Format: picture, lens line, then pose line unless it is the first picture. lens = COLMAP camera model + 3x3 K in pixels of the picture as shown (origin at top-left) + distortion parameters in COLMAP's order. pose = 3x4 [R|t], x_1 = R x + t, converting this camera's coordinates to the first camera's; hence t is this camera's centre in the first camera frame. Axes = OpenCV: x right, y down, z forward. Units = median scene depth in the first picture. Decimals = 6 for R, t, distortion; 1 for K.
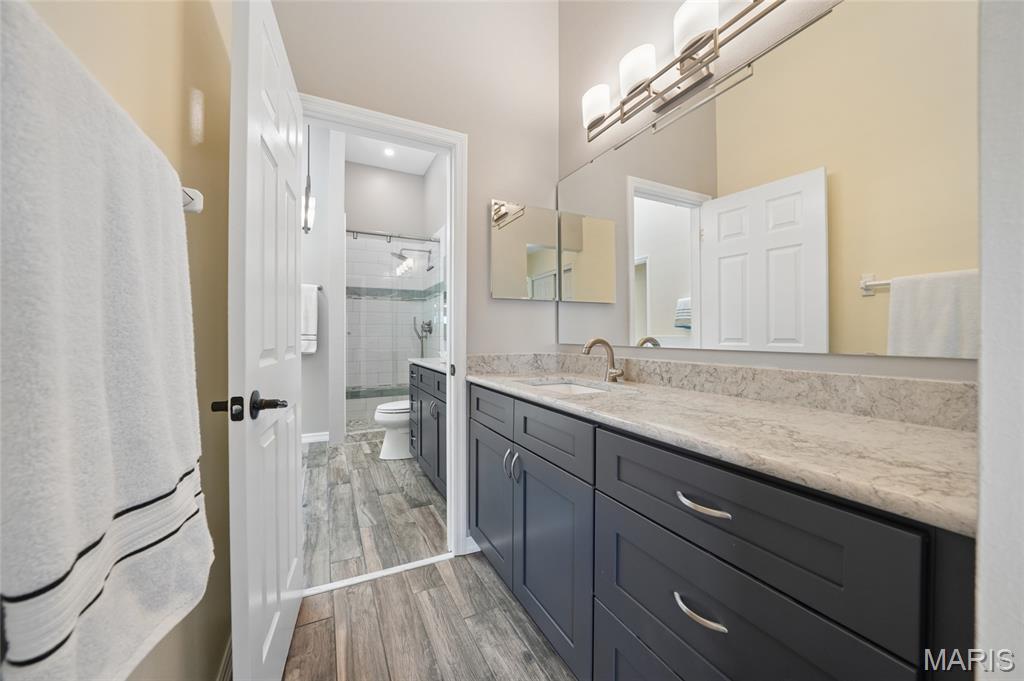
lens RADIAL K [[385.8, 0, 512.0], [0, 385.8, 340.5], [0, 0, 1]] dist [-0.001152, -0.000073]
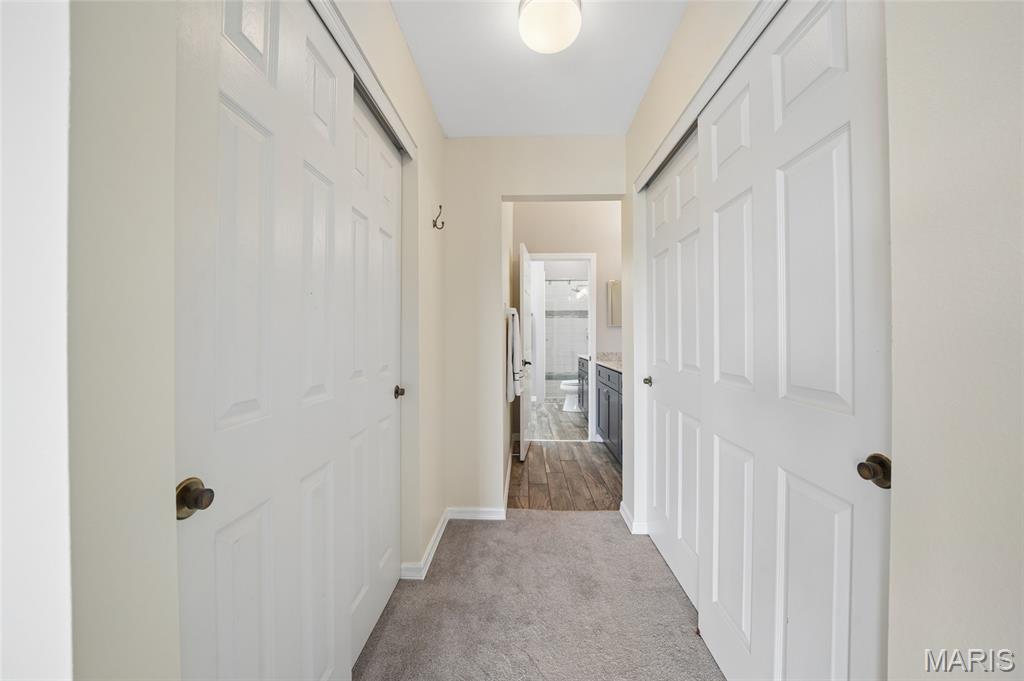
lens RADIAL K [[362.9, 0, 512.0], [0, 362.9, 340.5], [0, 0, 1]] dist [0.000815, 0.000062]
pose [[0.880453, -0.002117, -0.474128, 0.324904], [0.000136, 0.999991, -0.004211, -0.013978], [0.474133, 0.003643, 0.880446, -0.778458]]
